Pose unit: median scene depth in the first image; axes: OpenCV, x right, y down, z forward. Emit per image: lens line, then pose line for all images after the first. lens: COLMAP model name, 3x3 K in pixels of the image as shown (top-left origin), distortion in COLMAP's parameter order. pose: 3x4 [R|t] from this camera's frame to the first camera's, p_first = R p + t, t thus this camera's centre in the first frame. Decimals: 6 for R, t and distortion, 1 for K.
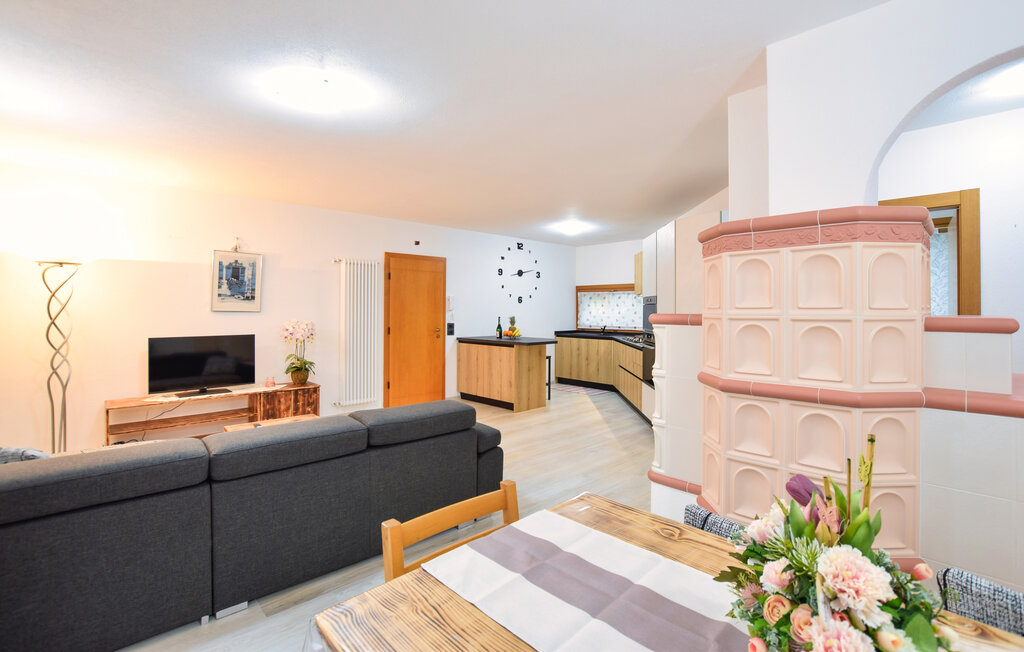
lens RADIAL K [[462.7, 0, 511.8], [0, 462.7, 307.6], [0, 0, 1]] dist [-0.029079, -0.000073]
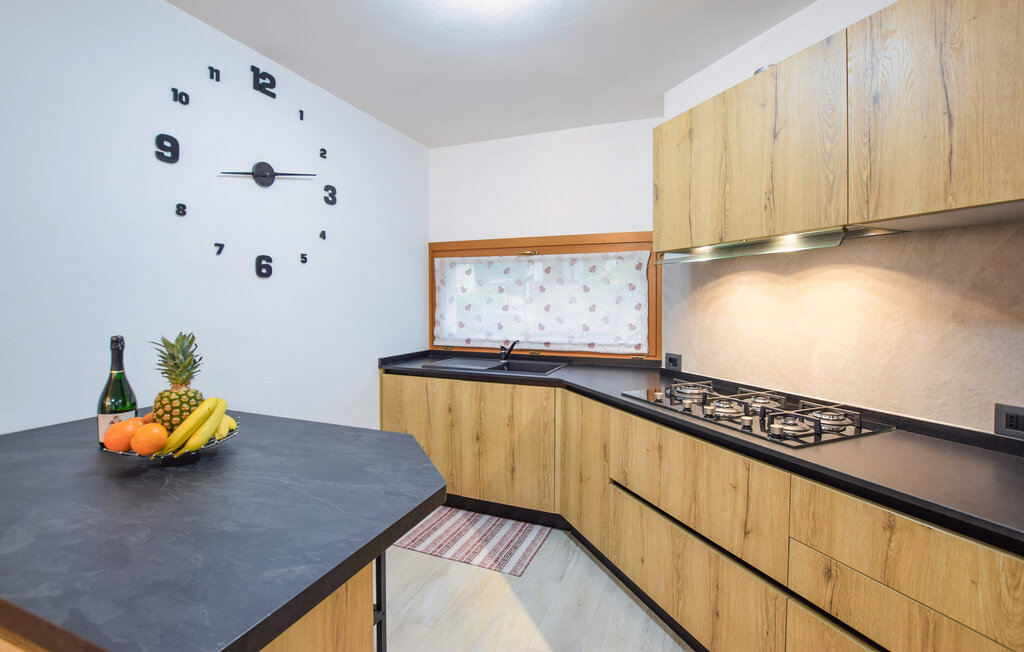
lens RADIAL K [[462.7, 0, 511.8], [0, 462.7, 307.6], [0, 0, 1]] dist [-0.029079, -0.000073]
pose [[0.912774, -0.006923, 0.408406, 0.041150], [-0.000790, 0.999825, 0.018714, 0.003597], [-0.408464, -0.017405, 0.912609, 0.651706]]
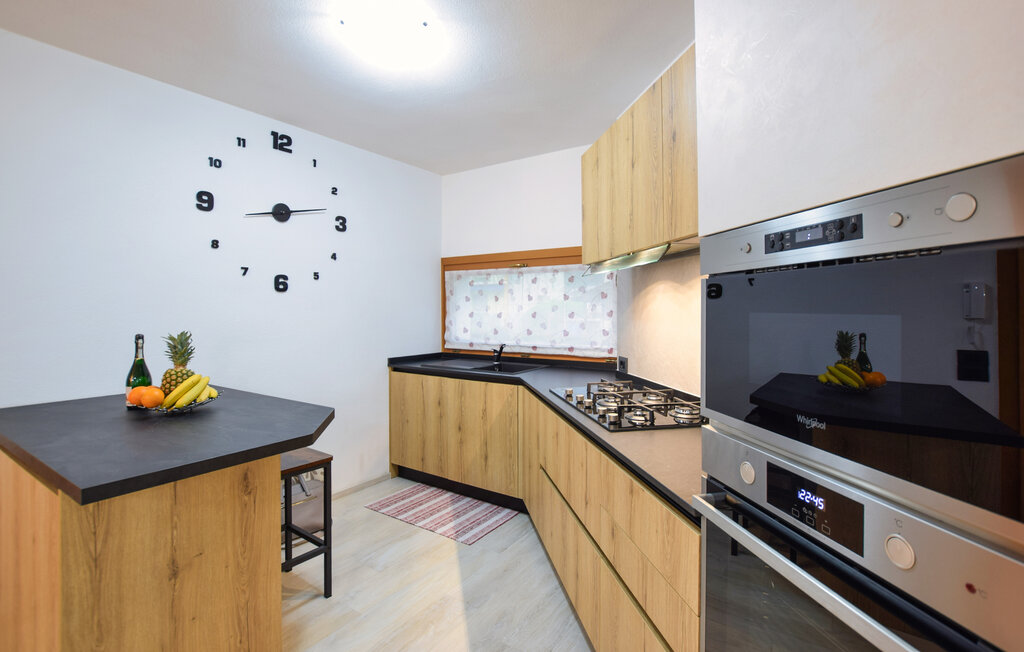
lens RADIAL K [[471.0, 0, 509.1], [0, 471.0, 302.2], [0, 0, 1]] dist [-0.029341, 0.000084]
pose [[0.978116, -0.003282, 0.208036, 0.116956], [0.005397, 0.999939, -0.009602, 0.003383], [-0.207992, 0.010514, 0.978074, 0.569994]]
